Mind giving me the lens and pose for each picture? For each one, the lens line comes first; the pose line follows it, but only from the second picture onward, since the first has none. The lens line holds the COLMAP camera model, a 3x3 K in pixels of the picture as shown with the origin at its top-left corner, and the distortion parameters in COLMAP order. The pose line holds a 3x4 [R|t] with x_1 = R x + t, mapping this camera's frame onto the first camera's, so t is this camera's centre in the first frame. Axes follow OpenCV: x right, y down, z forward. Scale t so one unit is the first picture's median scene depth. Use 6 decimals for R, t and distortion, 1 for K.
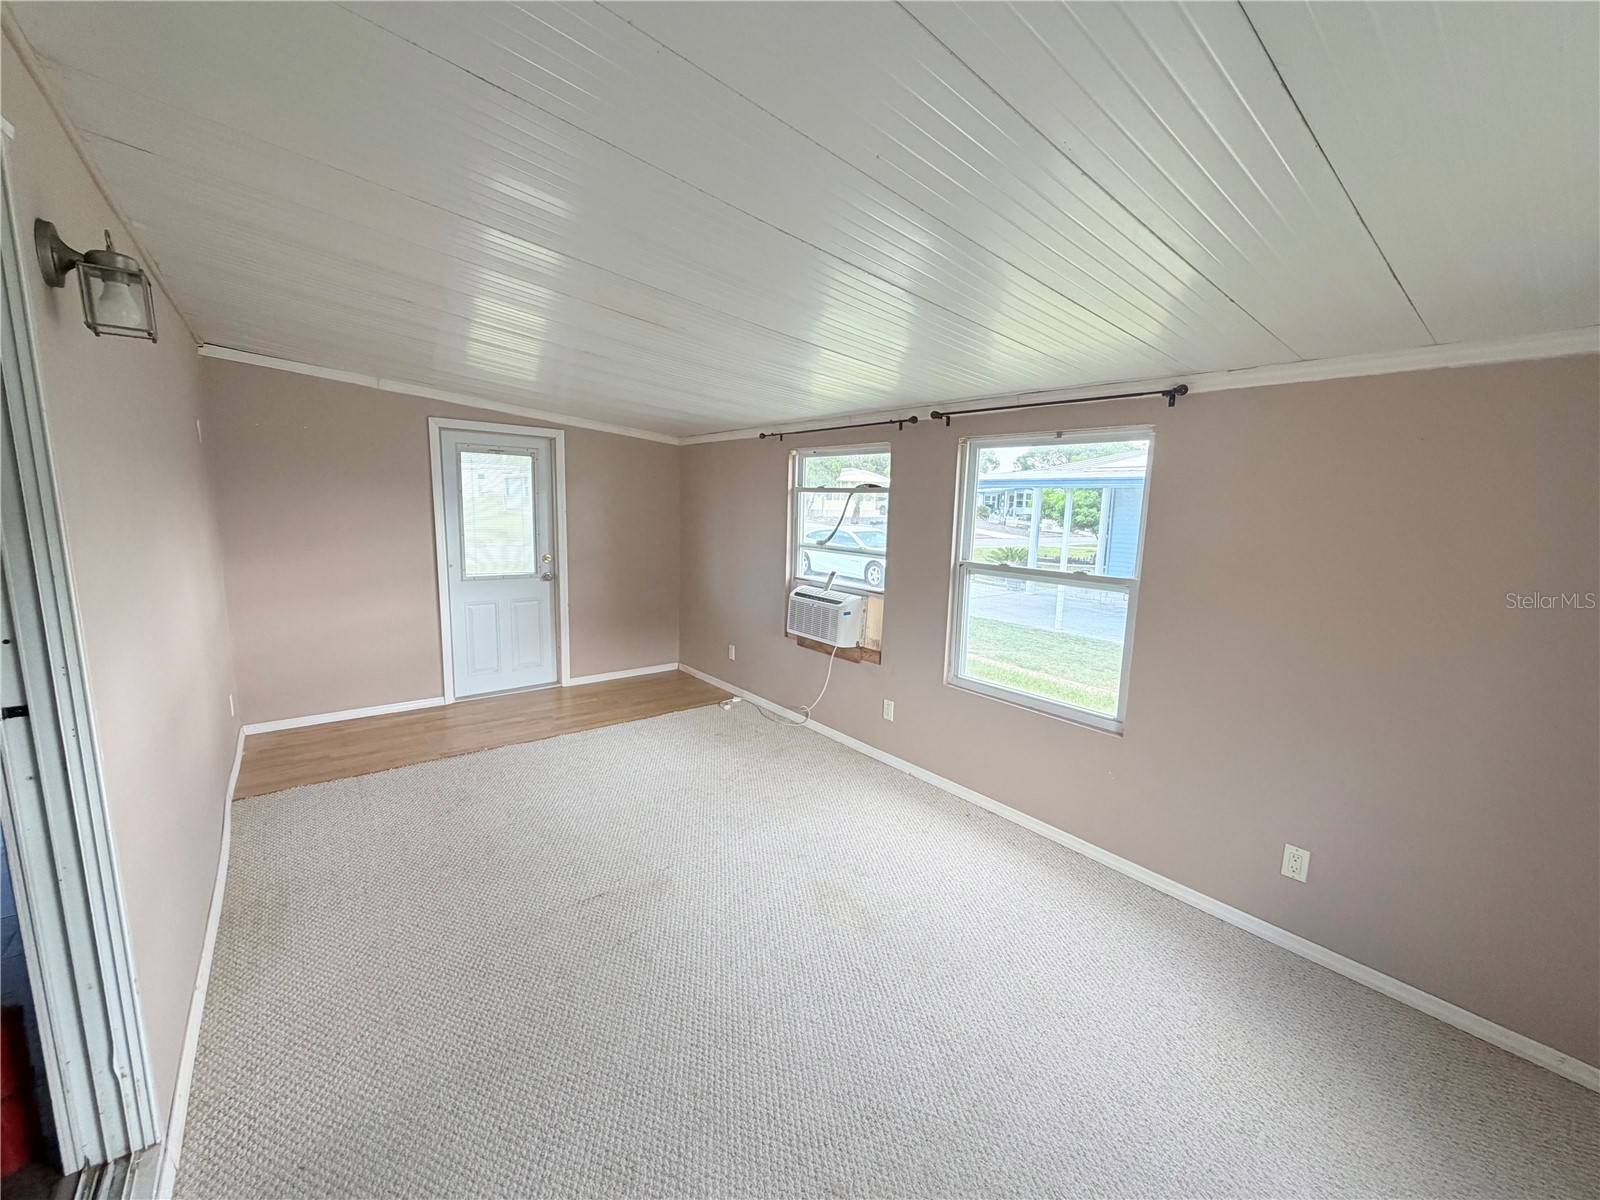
lens RADIAL K [[636.8, 0, 796.0], [0, 636.8, 600.4], [0, 0, 1]] dist [-0.001439, 0.000354]
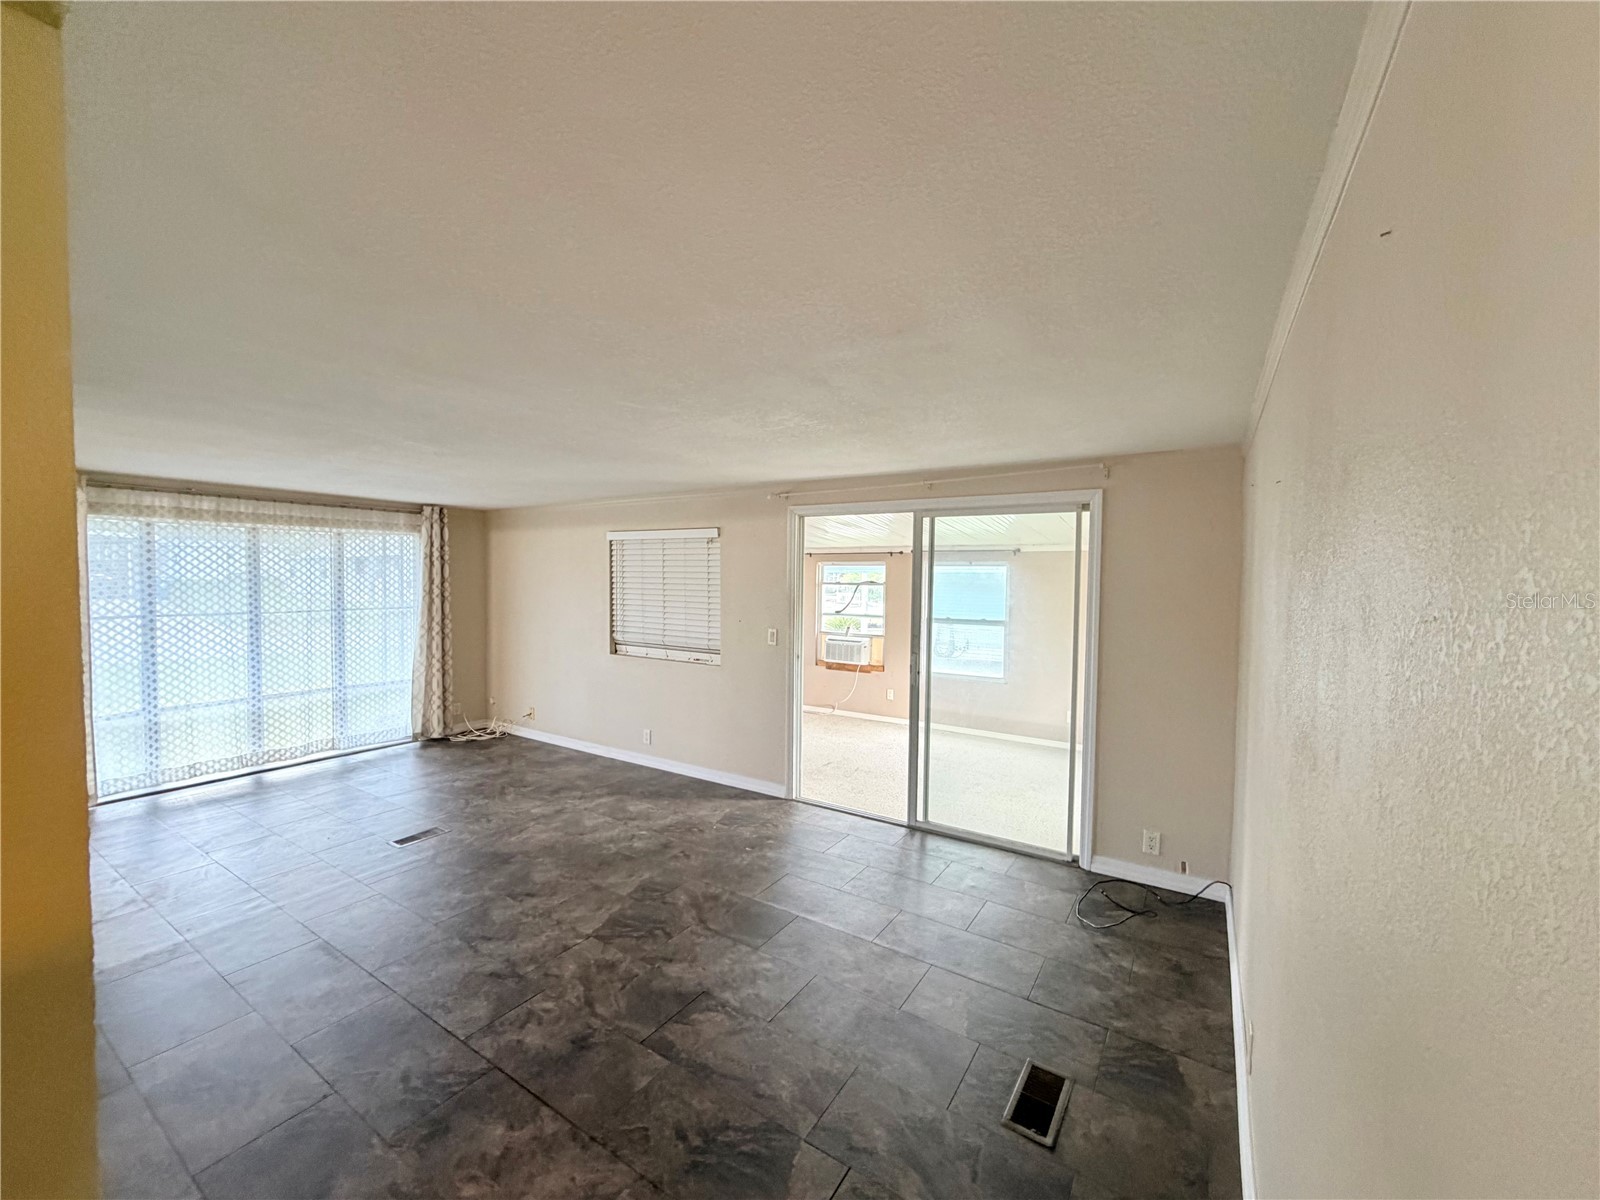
lens RADIAL K [[636.8, 0, 796.8], [0, 636.8, 602.9], [0, 0, 1]] dist [-0.001439, 0.000354]
pose [[0.946037, -0.019832, 0.323450, -0.721982], [0.056122, 0.993070, -0.103257, 0.073450], [-0.319161, 0.115837, 0.940594, -0.756031]]
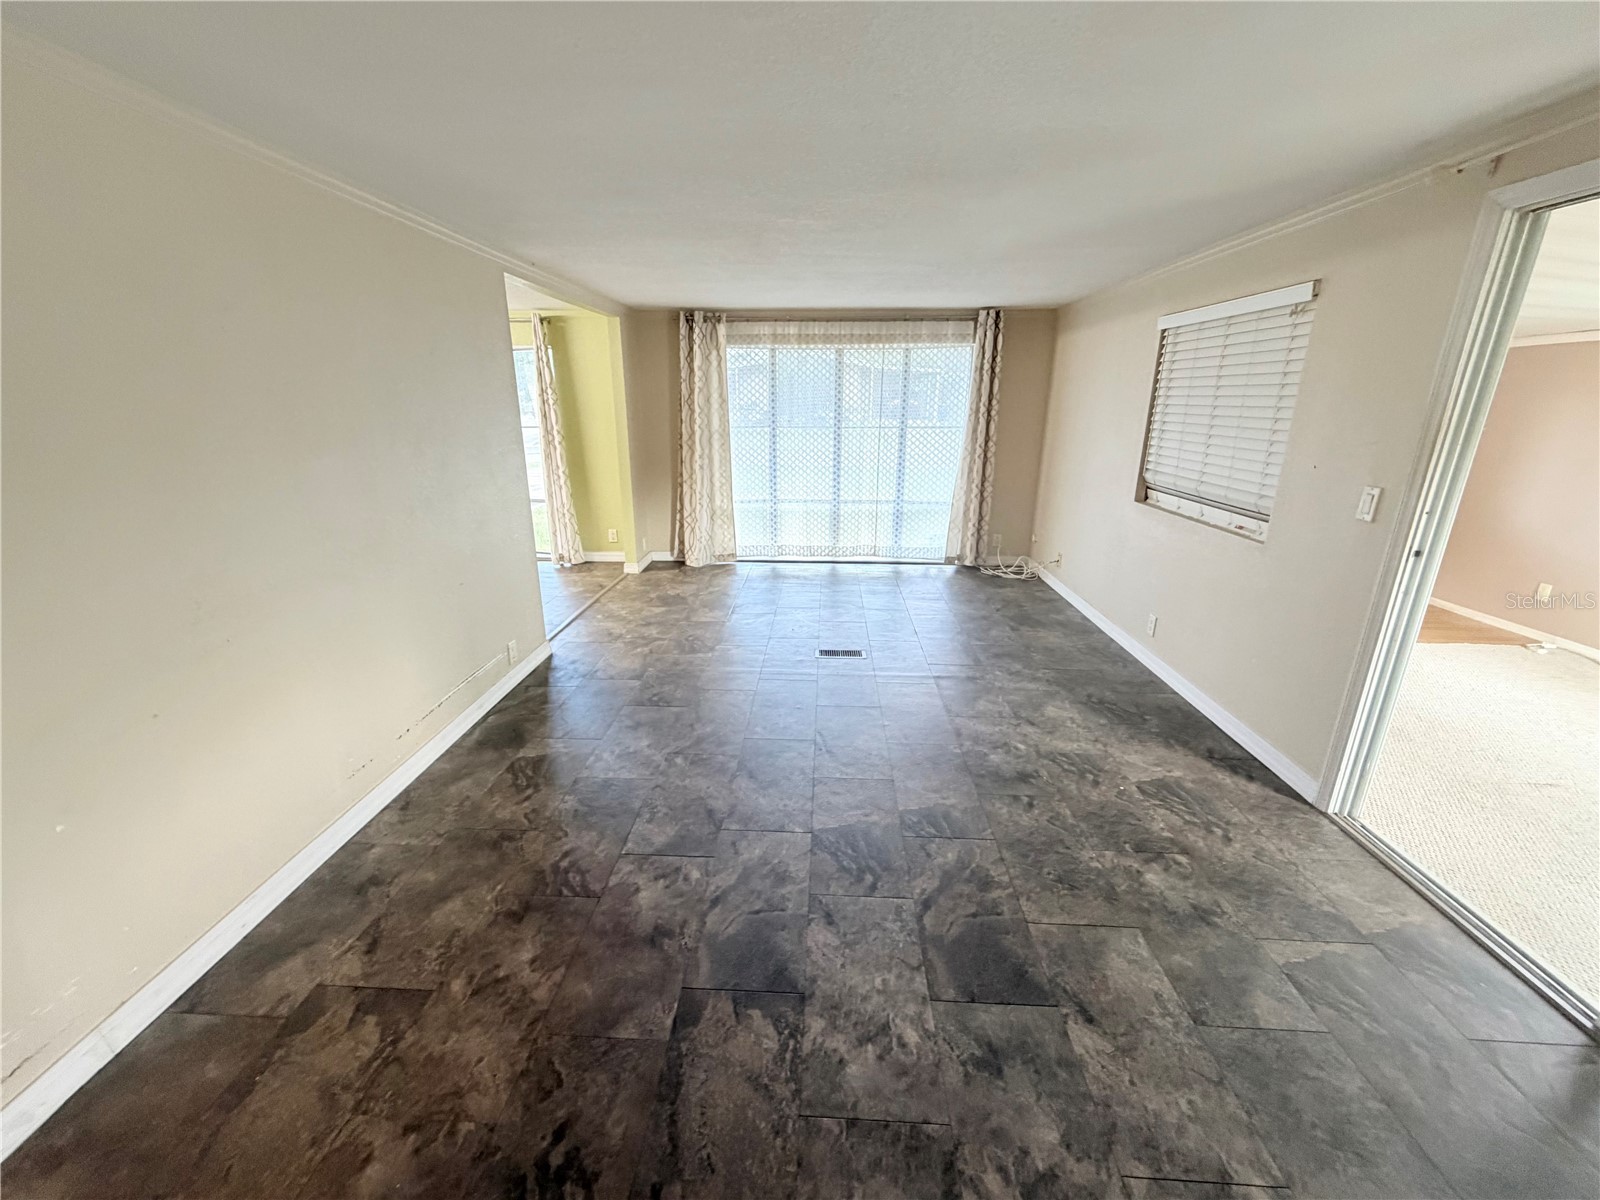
lens RADIAL K [[636.8, 0, 797.2], [0, 636.8, 598.9], [0, 0, 1]] dist [-0.001439, 0.000354]
pose [[0.753154, 0.182746, -0.631951, -0.509239], [-0.092835, 0.980552, 0.172913, 0.054659], [0.651260, -0.071563, 0.755472, -0.530643]]
